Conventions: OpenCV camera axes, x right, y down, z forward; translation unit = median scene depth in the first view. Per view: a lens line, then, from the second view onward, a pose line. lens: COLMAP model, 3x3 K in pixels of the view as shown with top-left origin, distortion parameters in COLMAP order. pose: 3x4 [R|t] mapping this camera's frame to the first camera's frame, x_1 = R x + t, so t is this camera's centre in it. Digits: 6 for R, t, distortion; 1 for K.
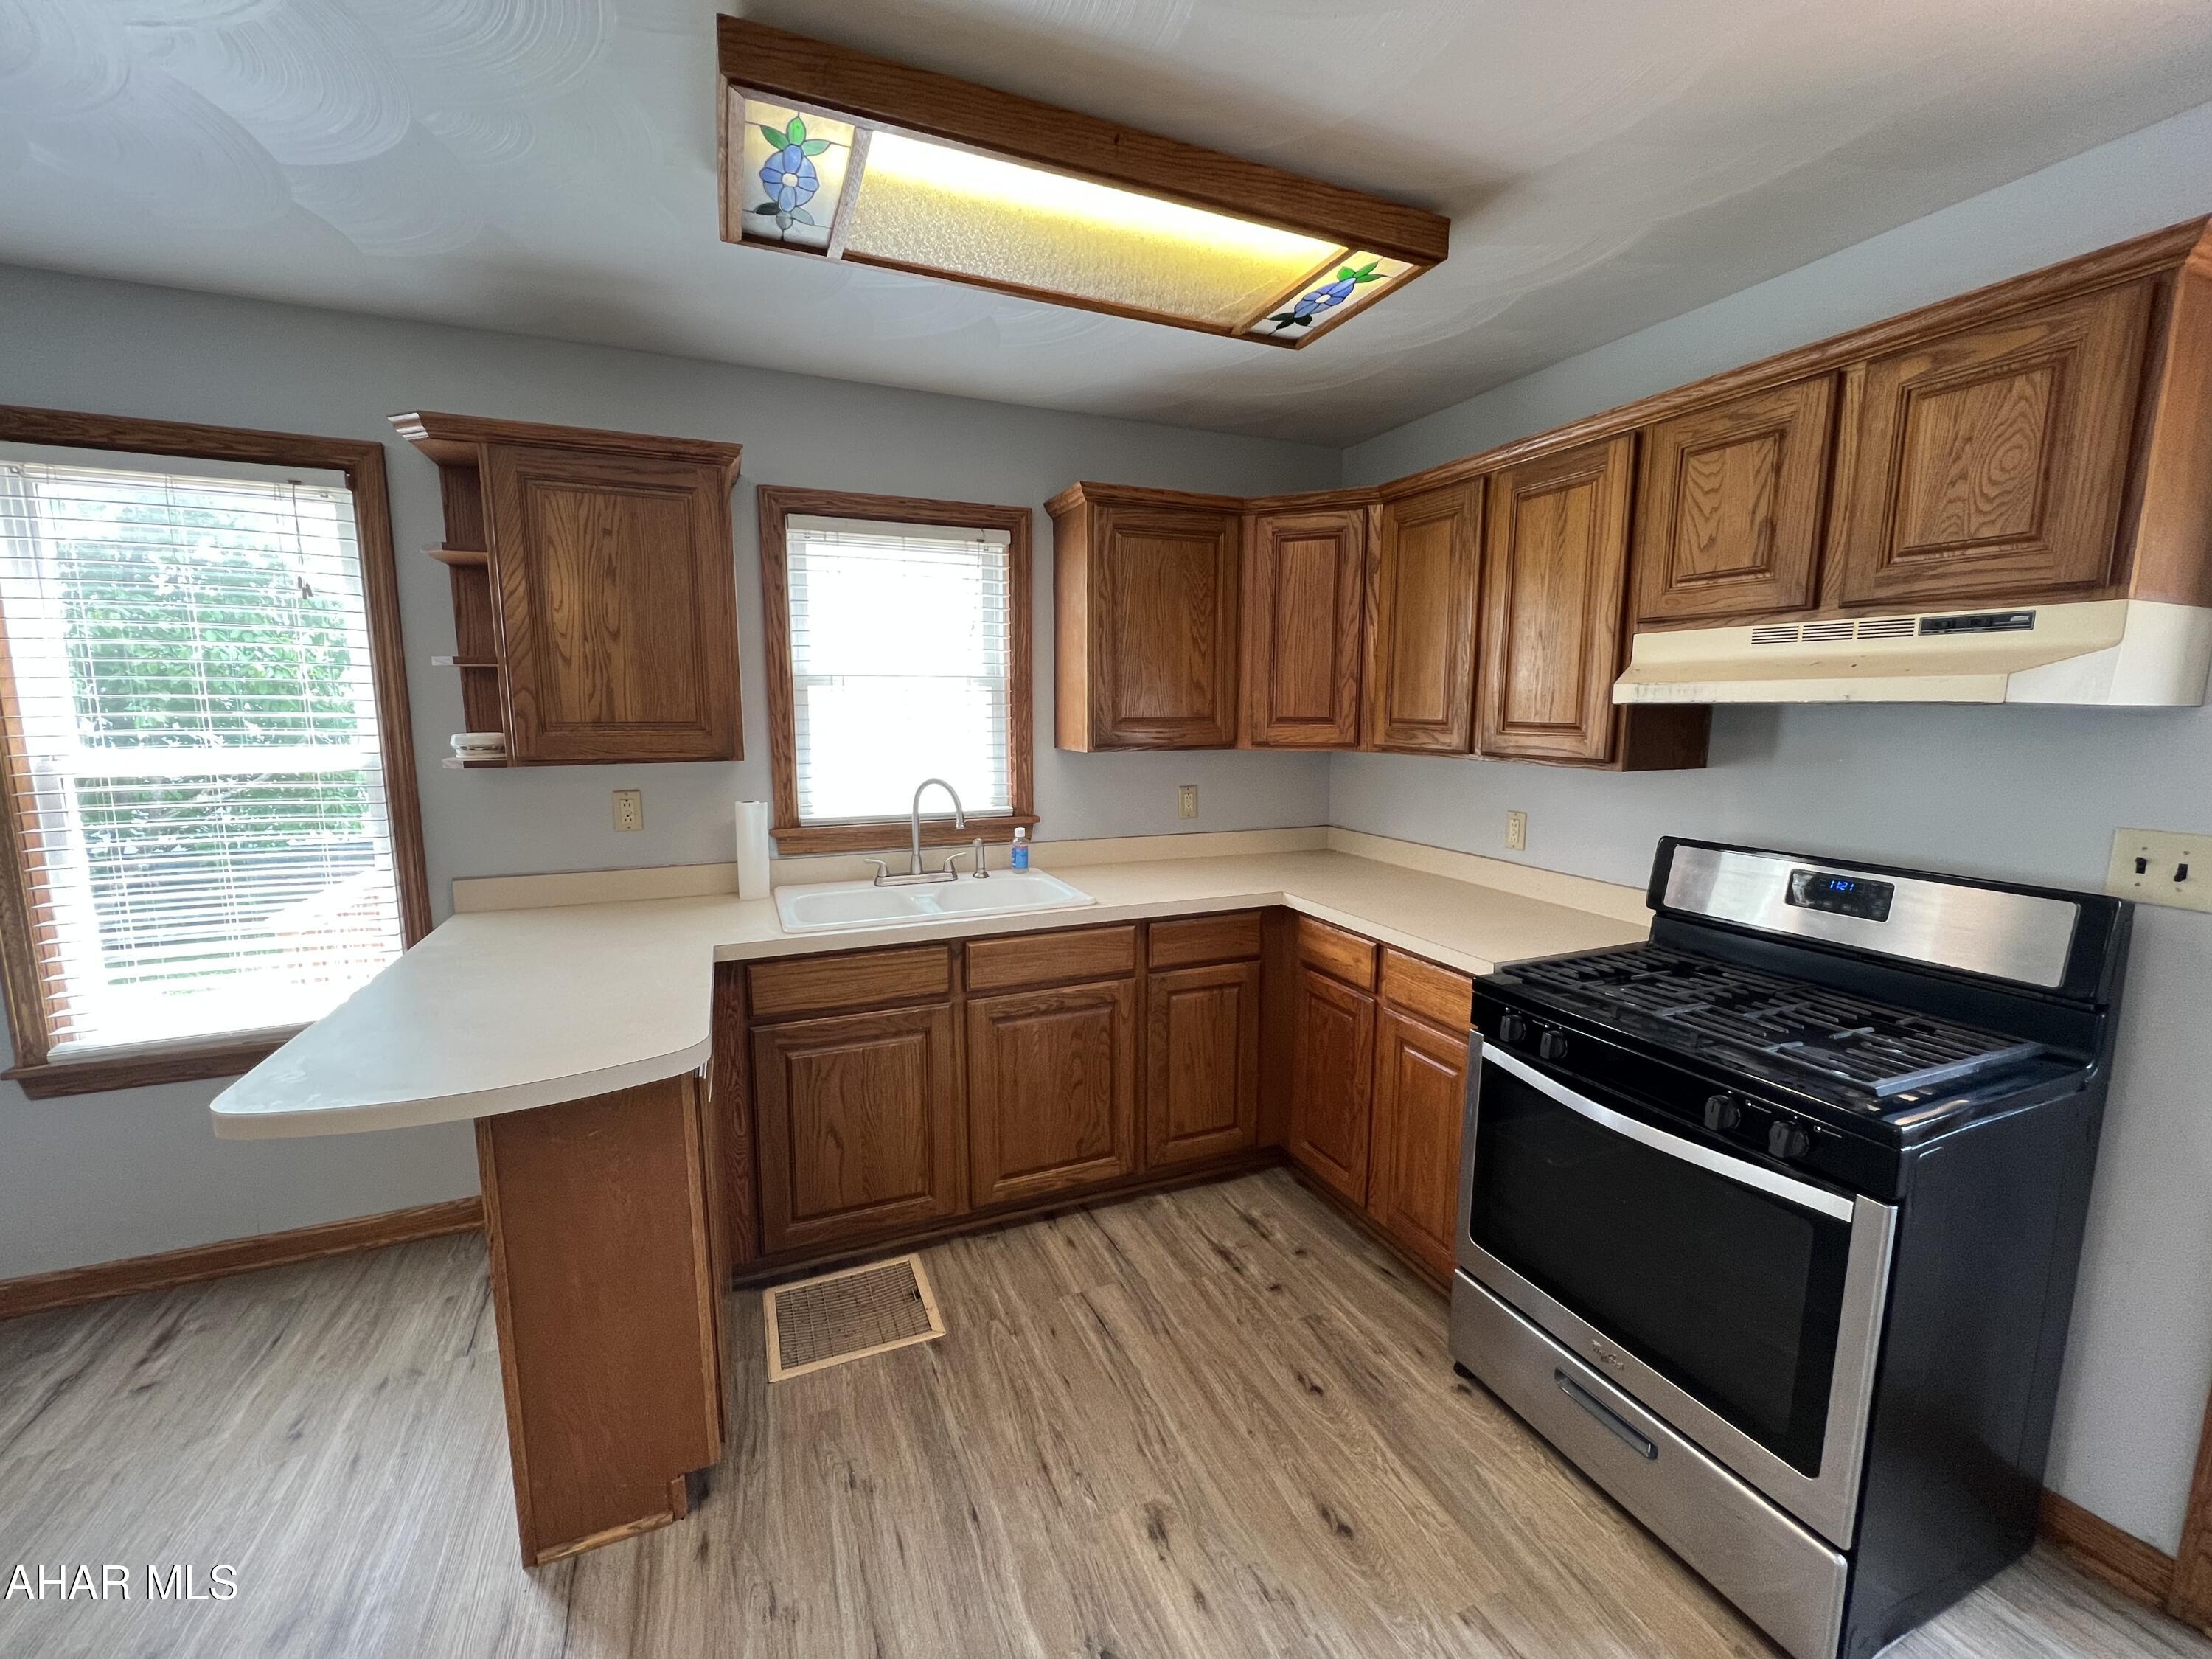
lens RADIAL K [[885.9, 0, 1108.1], [0, 885.9, 828.8], [0, 0, 1]] dist [-0.002246, 0.000212]
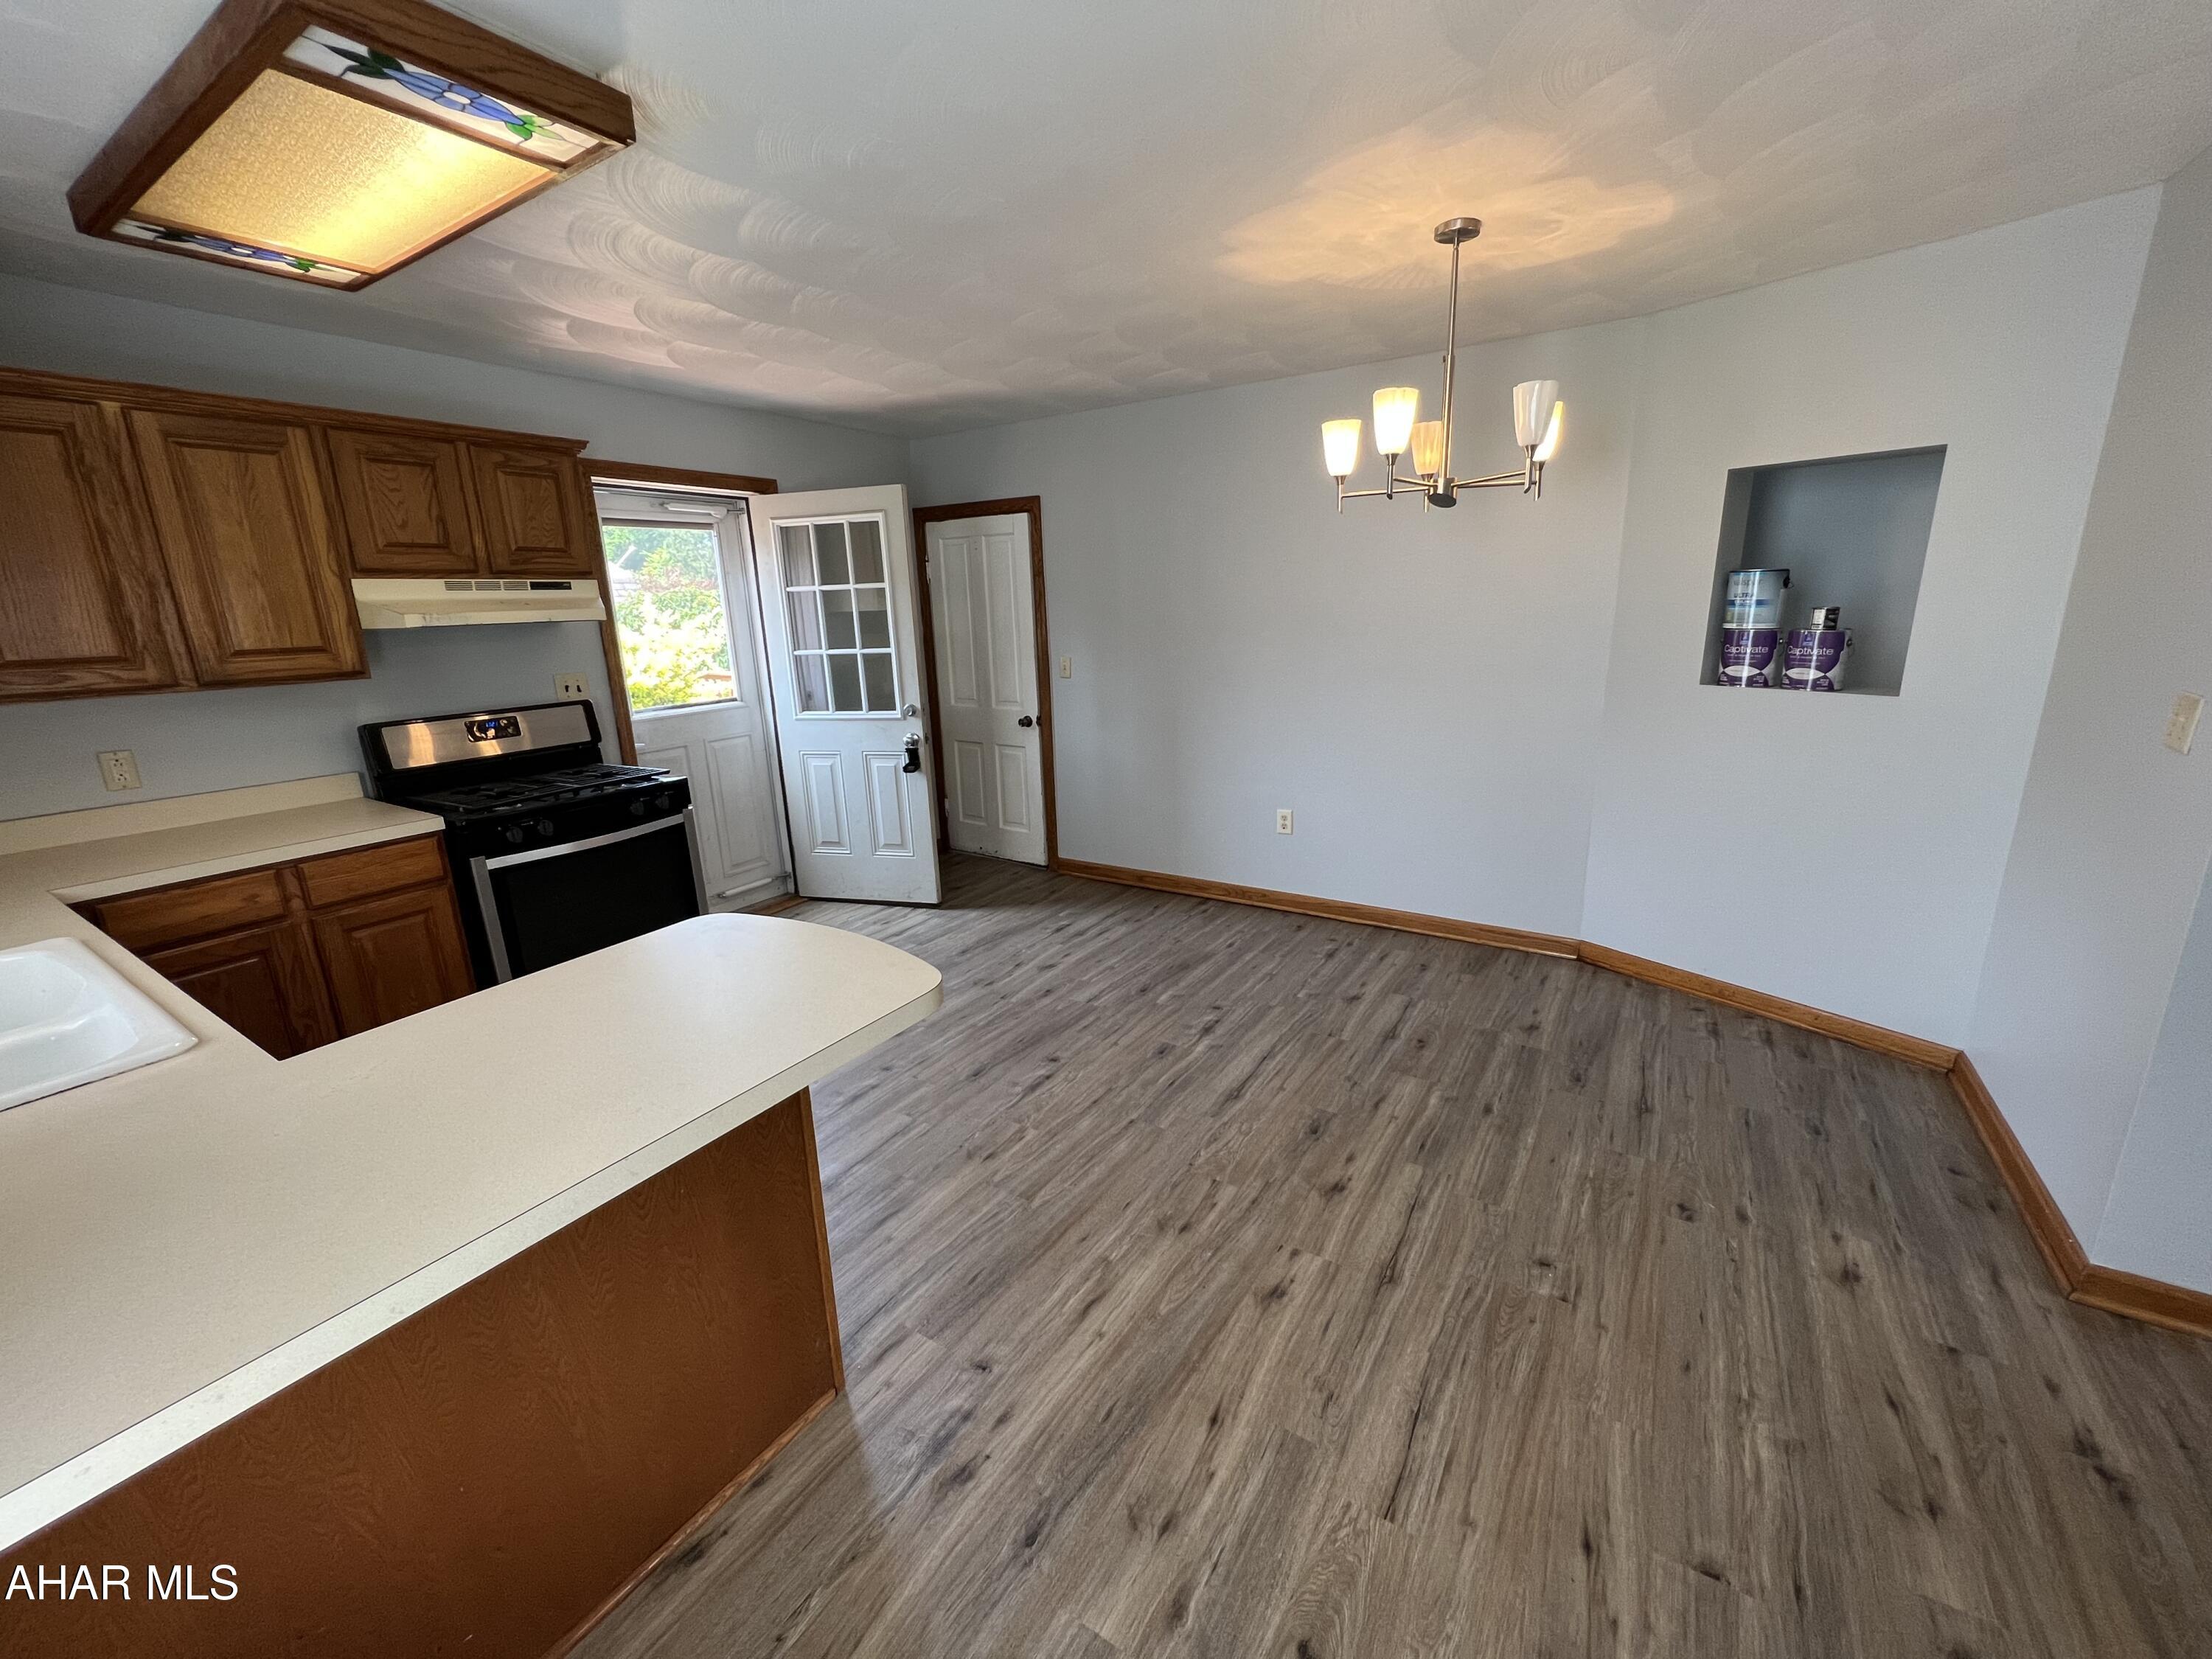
lens RADIAL K [[885.9, 0, 1097.4], [0, 885.9, 833.5], [0, 0, 1]] dist [-0.002246, 0.000212]
pose [[-0.554653, -0.200609, 0.807537, -1.422199], [0.143392, 0.932938, 0.330249, -0.152834], [-0.819633, 0.298968, -0.488691, 0.937391]]
